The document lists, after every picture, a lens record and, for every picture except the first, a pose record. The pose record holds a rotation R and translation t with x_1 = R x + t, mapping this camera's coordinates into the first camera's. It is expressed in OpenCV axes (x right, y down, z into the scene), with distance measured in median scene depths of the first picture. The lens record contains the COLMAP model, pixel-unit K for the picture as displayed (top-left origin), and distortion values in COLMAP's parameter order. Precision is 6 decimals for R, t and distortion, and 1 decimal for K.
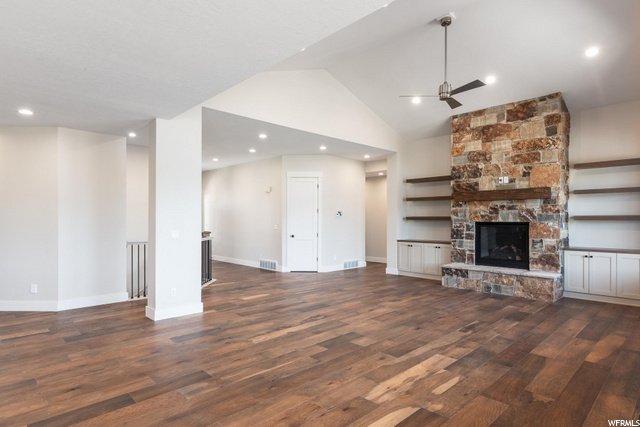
lens RADIAL K [[354.1, 0, 323.3], [0, 354.1, 222.6], [0, 0, 1]] dist [0.003538, -0.001252]
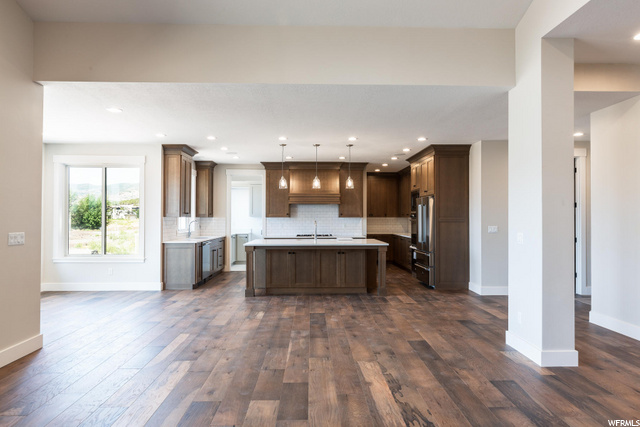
lens RADIAL K [[408.7, 0, 320.2], [0, 408.7, 213.9], [0, 0, 1]] dist [0.003542, 0.001820]
pose [[-0.681982, -0.008015, -0.731325, 0.374846], [-0.009056, 0.999956, -0.002513, -0.007838], [0.731313, 0.004909, -0.682024, 1.009414]]
